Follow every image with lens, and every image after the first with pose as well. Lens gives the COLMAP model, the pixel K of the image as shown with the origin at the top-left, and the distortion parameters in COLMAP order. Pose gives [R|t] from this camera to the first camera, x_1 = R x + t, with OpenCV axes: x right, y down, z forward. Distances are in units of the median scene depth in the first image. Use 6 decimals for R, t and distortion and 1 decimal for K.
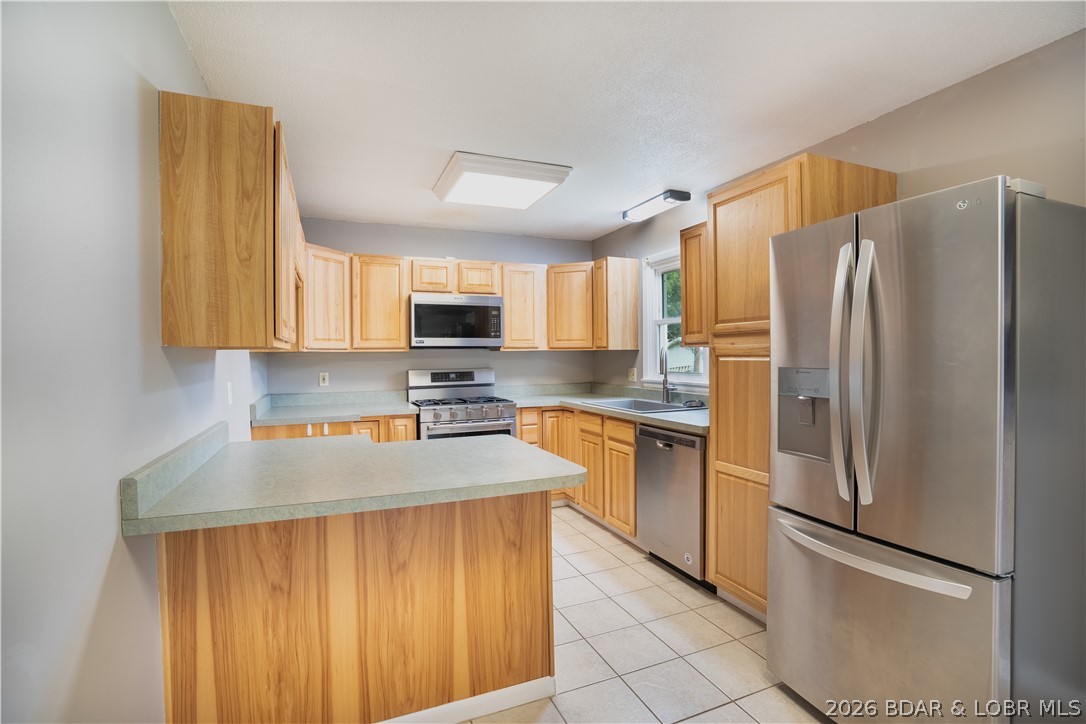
lens RADIAL K [[514.7, 0, 546.0], [0, 514.7, 364.8], [0, 0, 1]] dist [-0.065126, 0.035080]
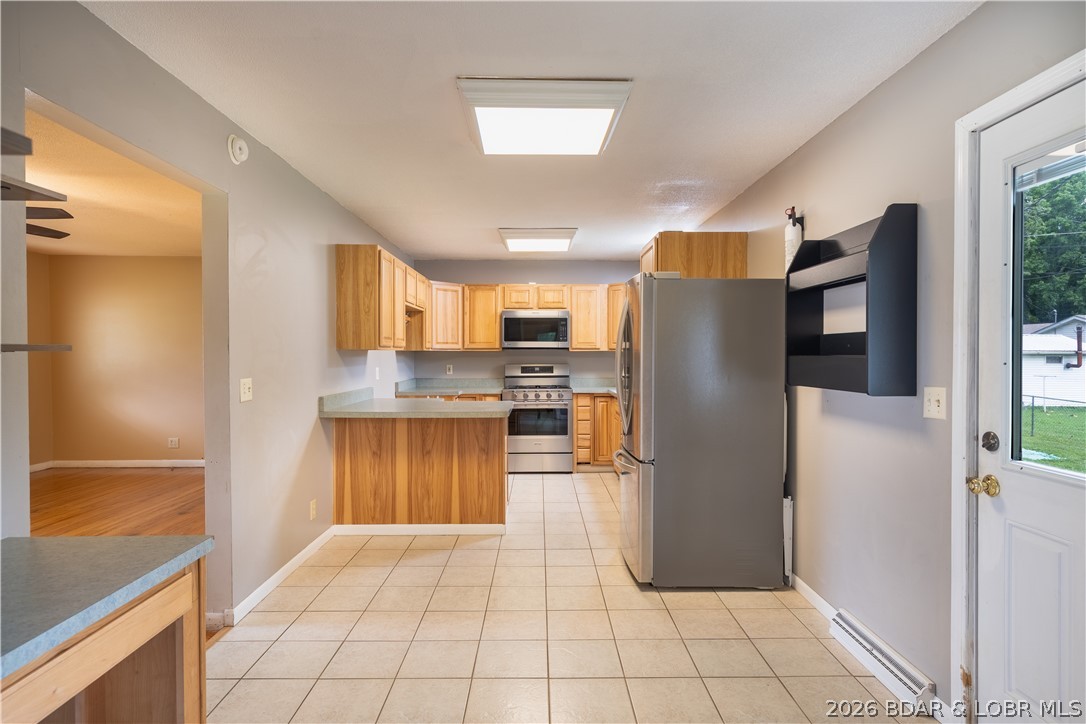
lens RADIAL K [[584.6, 0, 548.3], [0, 584.6, 359.1], [0, 0, 1]] dist [-0.047442, 0.034153]
pose [[0.928664, 0.014079, -0.370655, 0.536243], [-0.017856, 0.999818, -0.006761, 0.005854], [0.370492, 0.012897, 0.928746, -0.538915]]
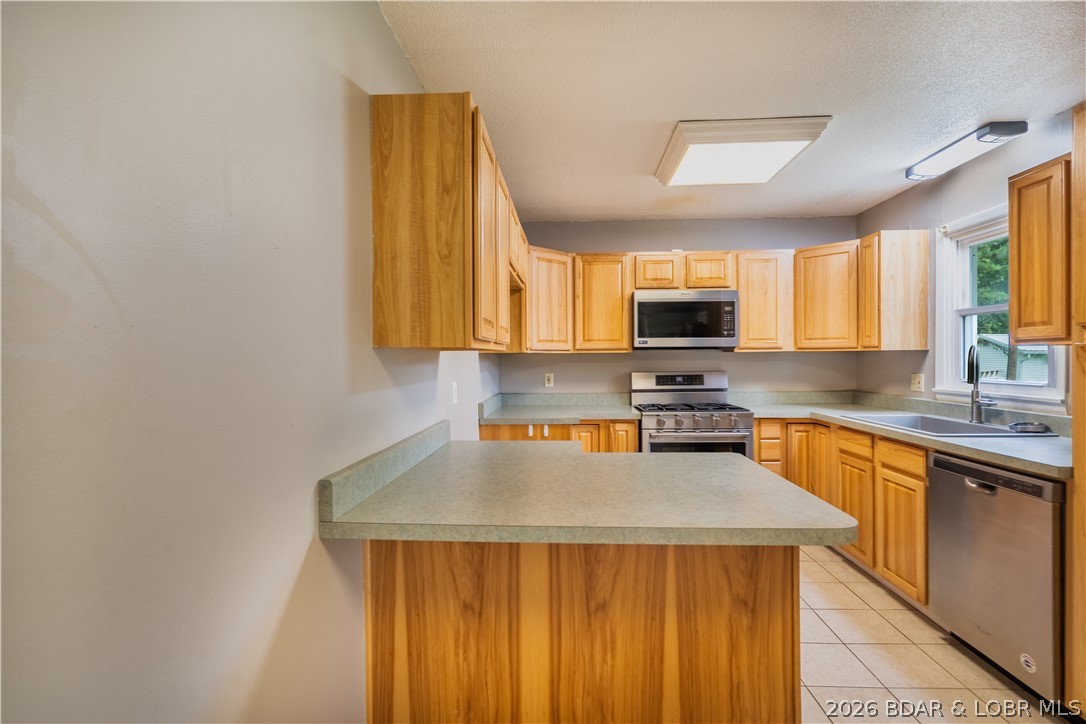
lens RADIAL K [[511.1, 0, 543.0], [0, 511.1, 362.0], [0, 0, 1]] dist [-0.002183, 0.000996]
pose [[0.898939, 0.006443, -0.438026, -0.000644], [-0.009966, 0.999934, -0.005745, -0.002057], [0.437960, 0.009530, 0.898944, 0.093586]]
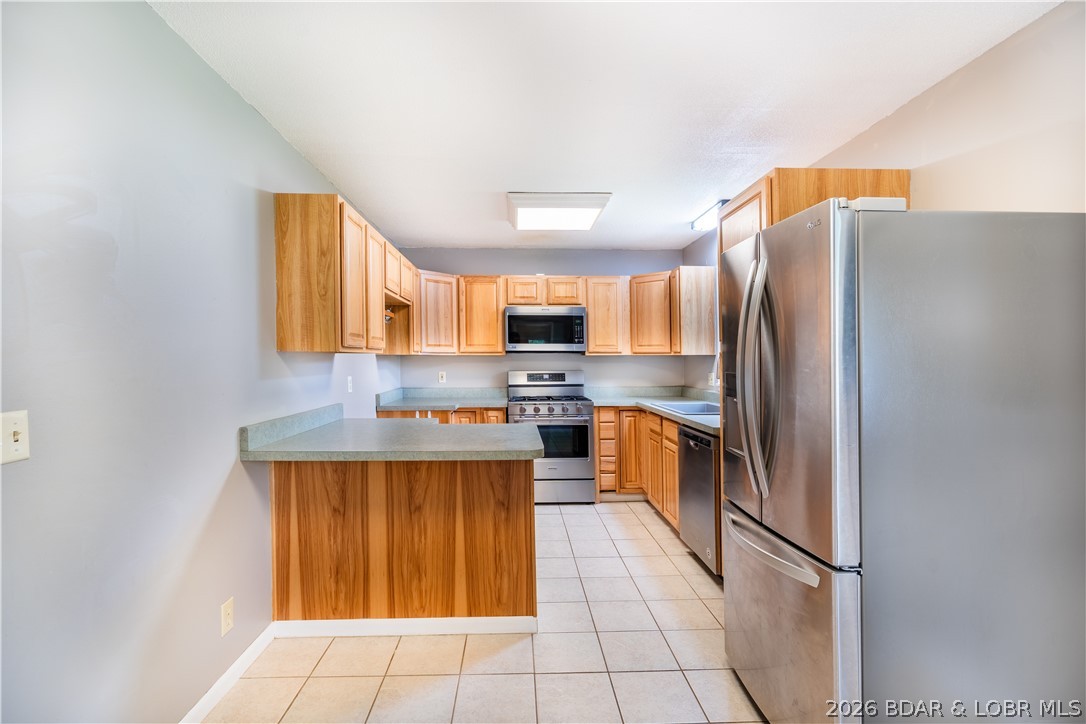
lens RADIAL K [[508.1, 0, 525.2], [0, 508.1, 372.1], [0, 0, 1]] dist [-0.002817, 0.000076]
pose [[0.931834, 0.017814, -0.362447, 0.244994], [-0.015027, 0.999832, 0.010509, 0.000001], [0.362573, -0.004346, 0.931945, -0.099934]]
